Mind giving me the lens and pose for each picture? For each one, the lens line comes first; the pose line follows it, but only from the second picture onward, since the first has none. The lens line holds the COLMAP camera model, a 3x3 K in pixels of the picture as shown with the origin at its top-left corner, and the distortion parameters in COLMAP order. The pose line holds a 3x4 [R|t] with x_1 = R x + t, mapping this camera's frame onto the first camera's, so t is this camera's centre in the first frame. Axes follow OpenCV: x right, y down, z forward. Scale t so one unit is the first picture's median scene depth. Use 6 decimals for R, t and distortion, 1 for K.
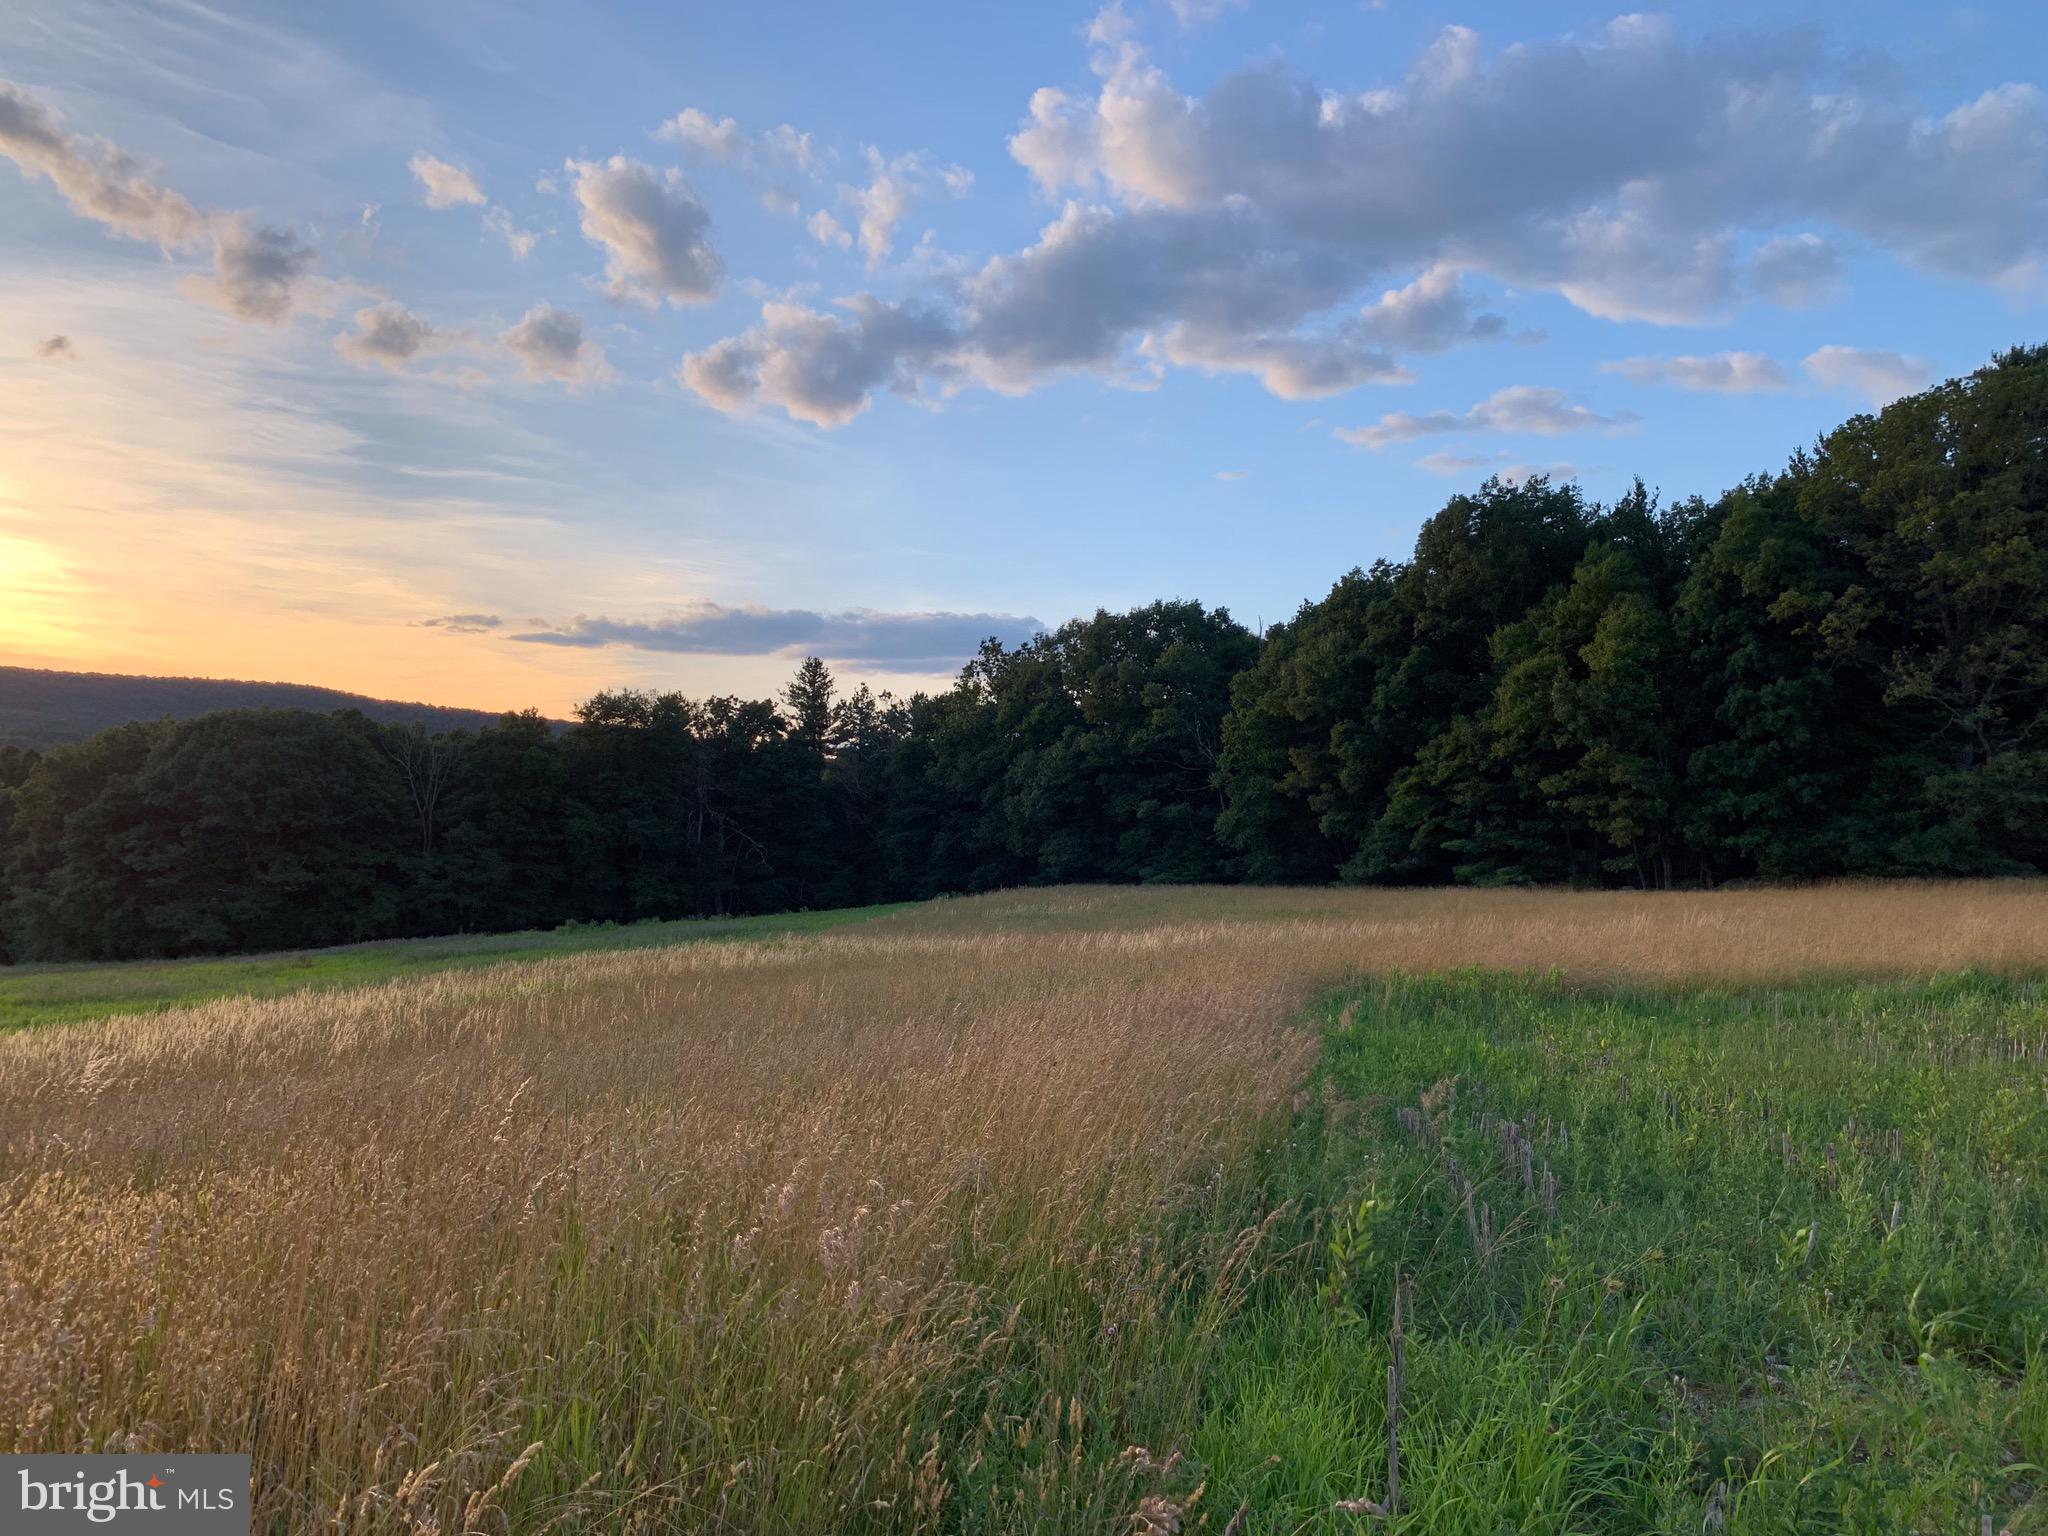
lens RADIAL K [[1537.7, 0, 1033.8], [0, 1537.7, 774.0], [0, 0, 1]] dist [0.025831, -0.027700]
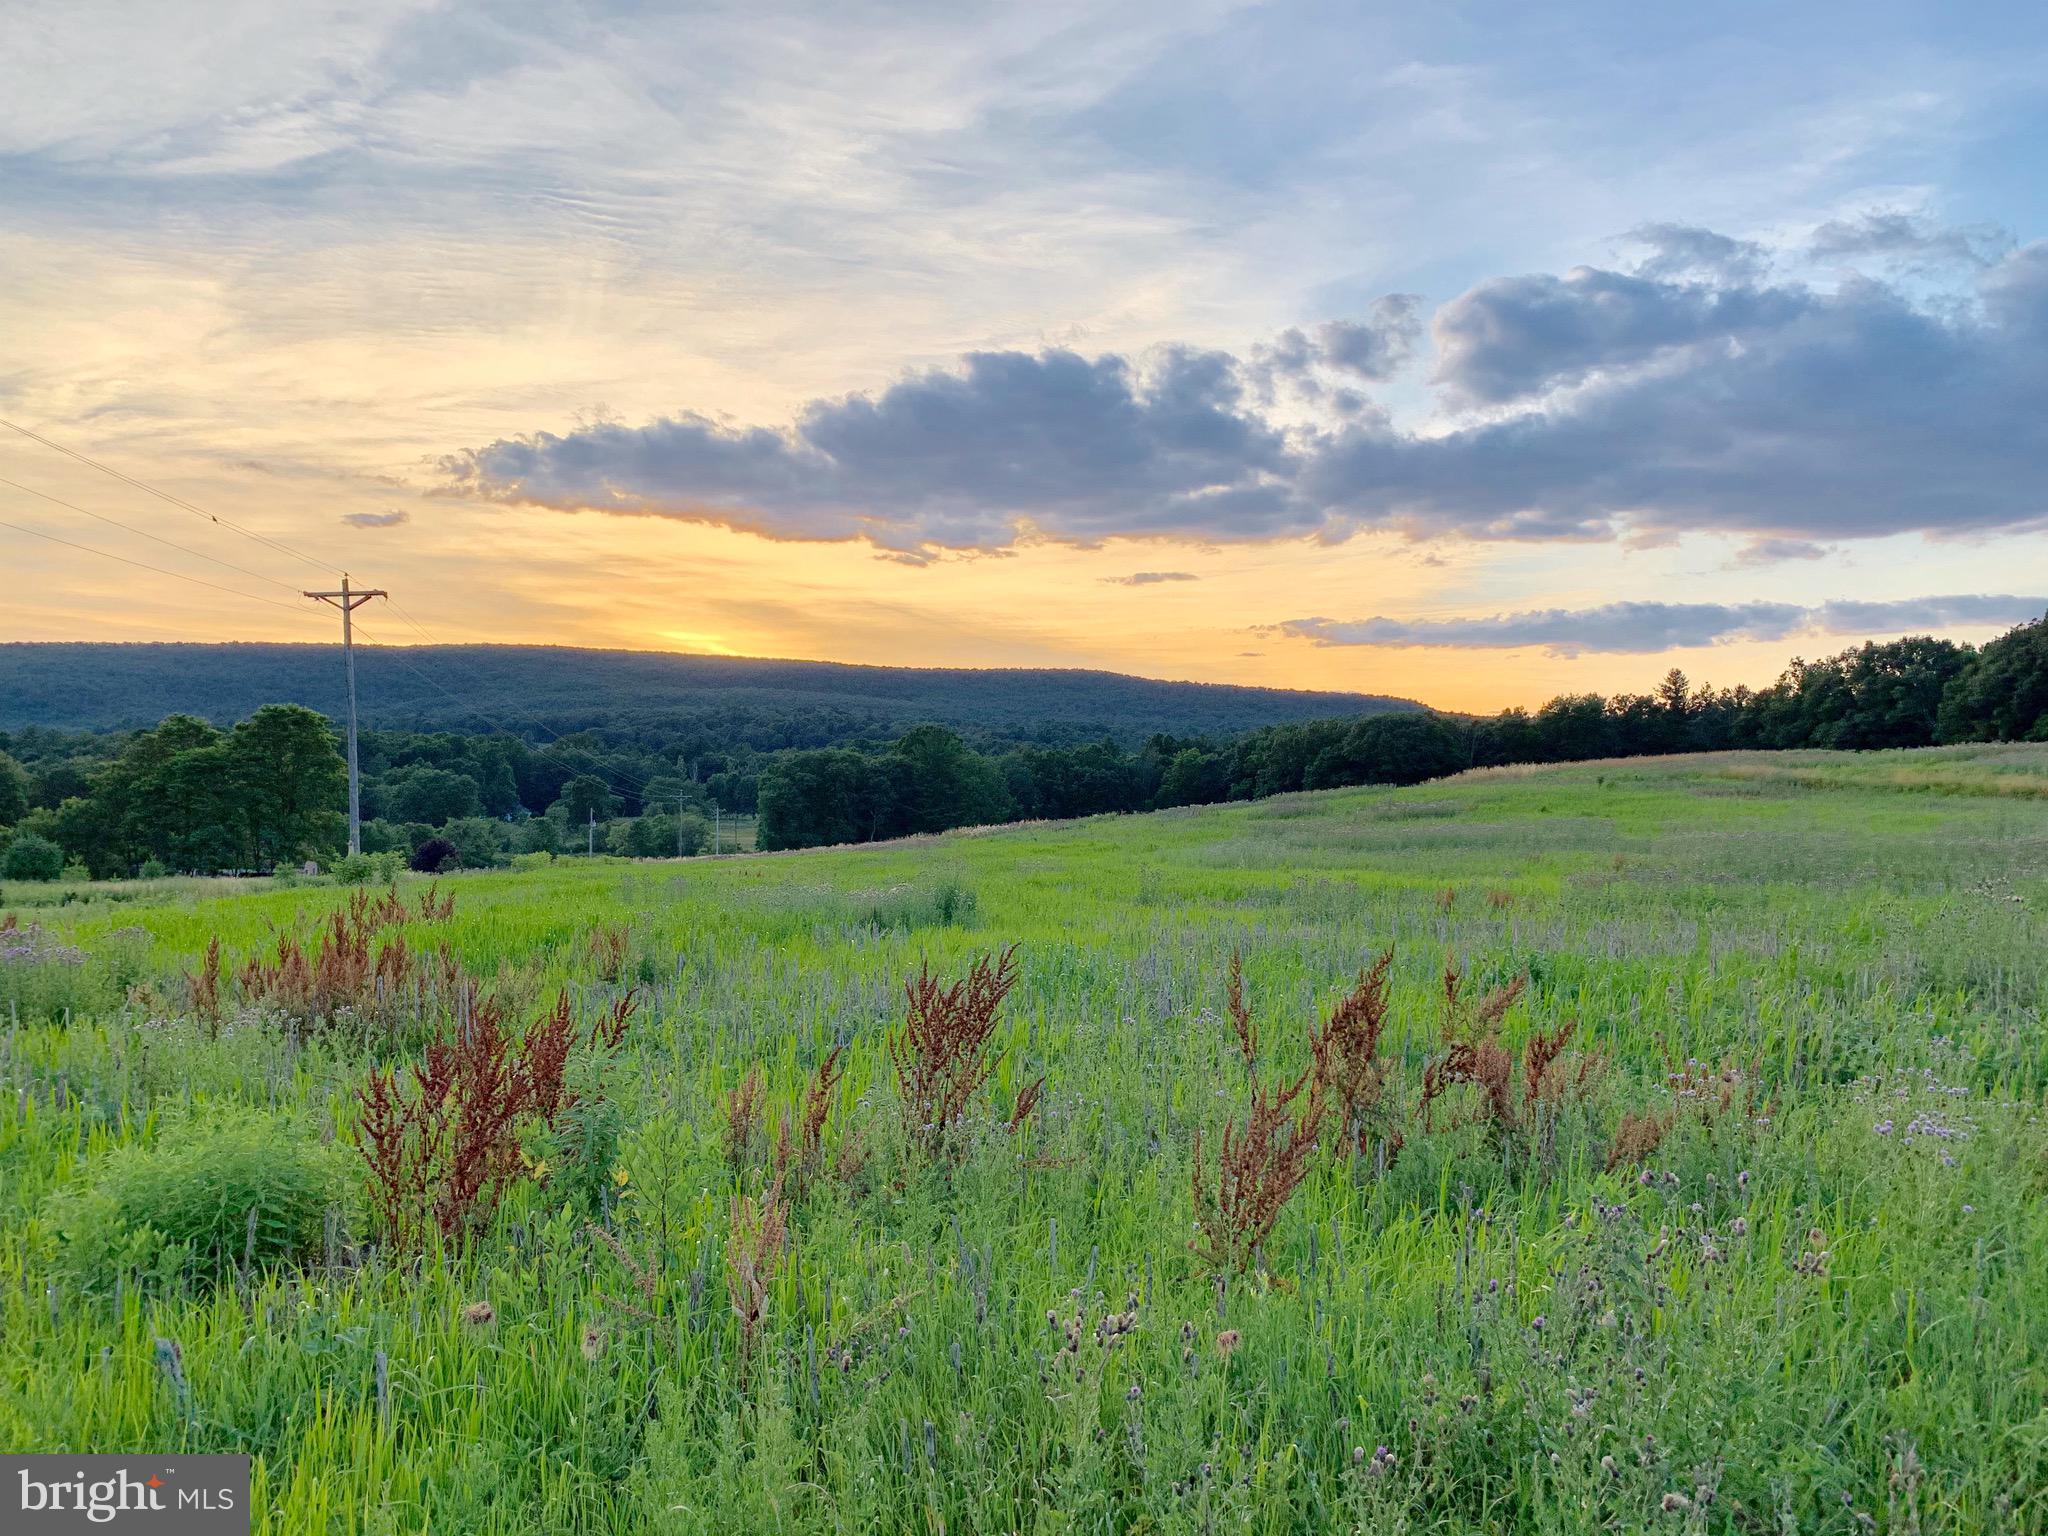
lens RADIAL K [[1546.8, 0, 1024.0], [0, 1546.8, 768.0], [0, 0, 1]] dist [0.098110, -0.171184]
pose [[0.898908, -0.016855, -0.437814, -0.058878], [0.026054, 0.999548, 0.015013, -0.018180], [0.437363, -0.024903, 0.898940, -1.471651]]
